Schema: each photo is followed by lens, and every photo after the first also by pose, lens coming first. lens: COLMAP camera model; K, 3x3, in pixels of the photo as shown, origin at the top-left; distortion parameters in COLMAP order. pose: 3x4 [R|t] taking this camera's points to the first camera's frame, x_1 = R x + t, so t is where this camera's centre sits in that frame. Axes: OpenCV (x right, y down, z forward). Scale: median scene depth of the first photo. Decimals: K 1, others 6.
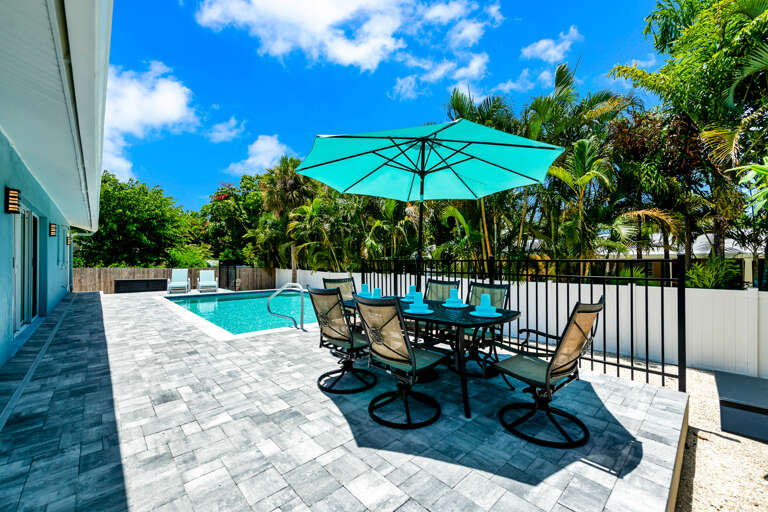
lens RADIAL K [[305.8, 0, 386.6], [0, 305.8, 257.0], [0, 0, 1]] dist [0.012375, -0.000114]
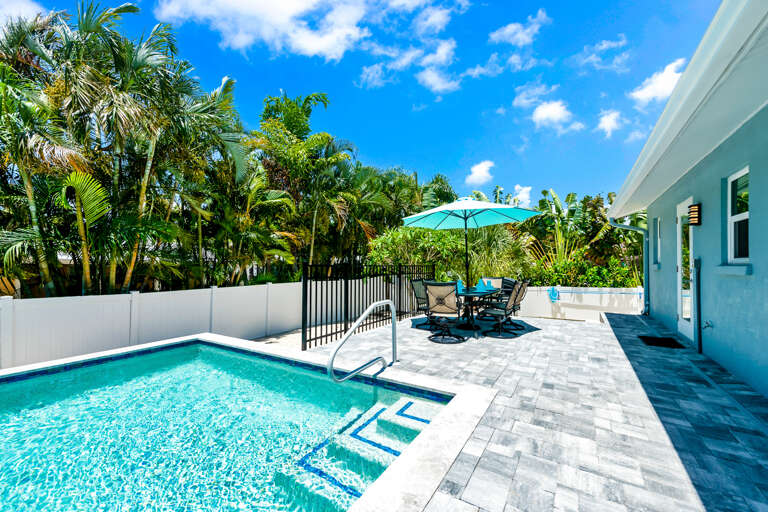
lens RADIAL K [[305.8, 0, 391.1], [0, 305.8, 267.2], [0, 0, 1]] dist [0.012375, -0.000114]
pose [[-0.259951, -0.004244, 0.965612, -1.195346], [-0.011183, 0.999937, 0.001385, 0.020652], [-0.965557, -0.010439, -0.259982, 1.493023]]
